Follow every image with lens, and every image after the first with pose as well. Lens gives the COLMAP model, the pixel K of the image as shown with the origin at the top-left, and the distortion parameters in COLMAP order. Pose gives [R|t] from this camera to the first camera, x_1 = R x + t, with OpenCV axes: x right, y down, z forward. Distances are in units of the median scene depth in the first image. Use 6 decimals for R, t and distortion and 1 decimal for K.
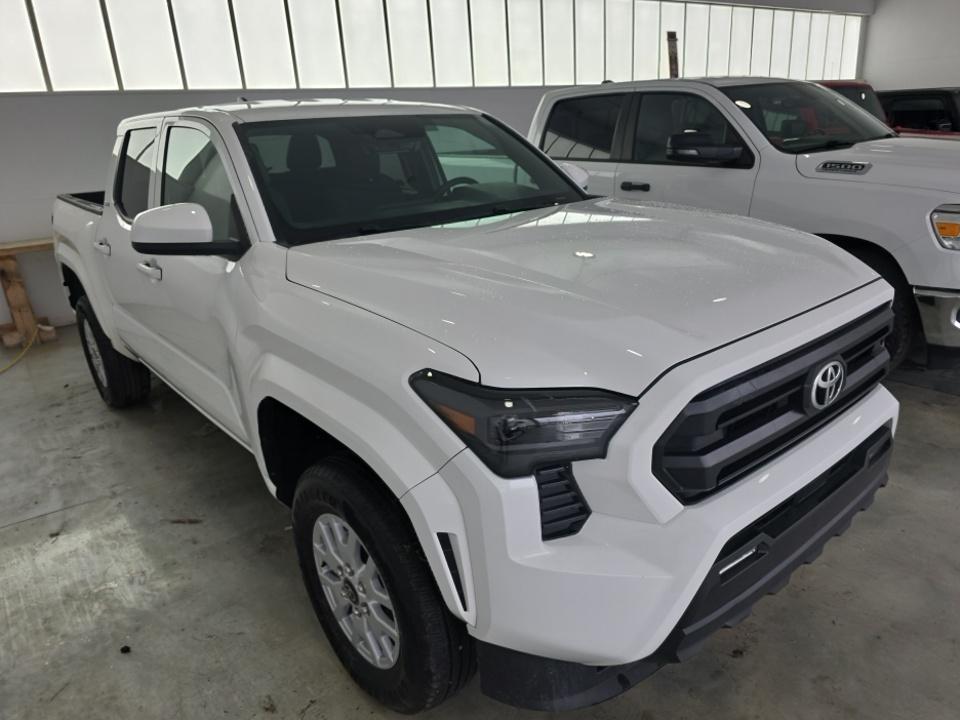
lens RADIAL K [[638.0, 0, 480.0], [0, 638.0, 360.0], [0, 0, 1]] dist [-0.002113, -0.002342]
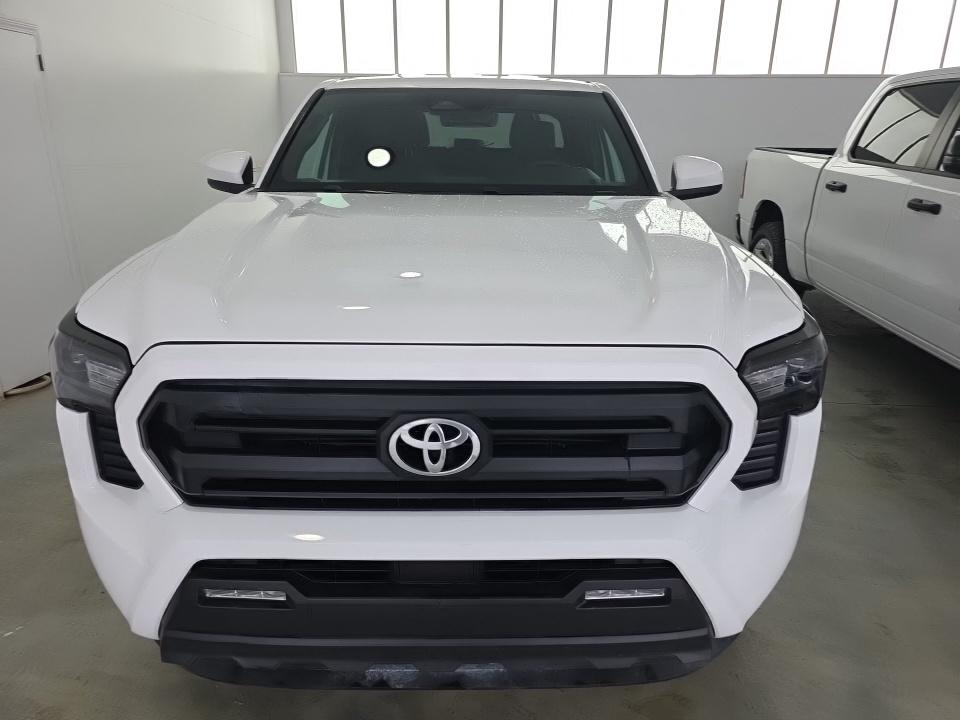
lens RADIAL K [[627.2, 0, 481.6], [0, 627.2, 343.2], [0, 0, 1]] dist [0.000149, -0.001382]
pose [[0.772508, 0.248413, -0.584400, 0.450647], [-0.253812, 0.964386, 0.074426, -0.066019], [0.582075, 0.090832, 0.808046, 0.201382]]
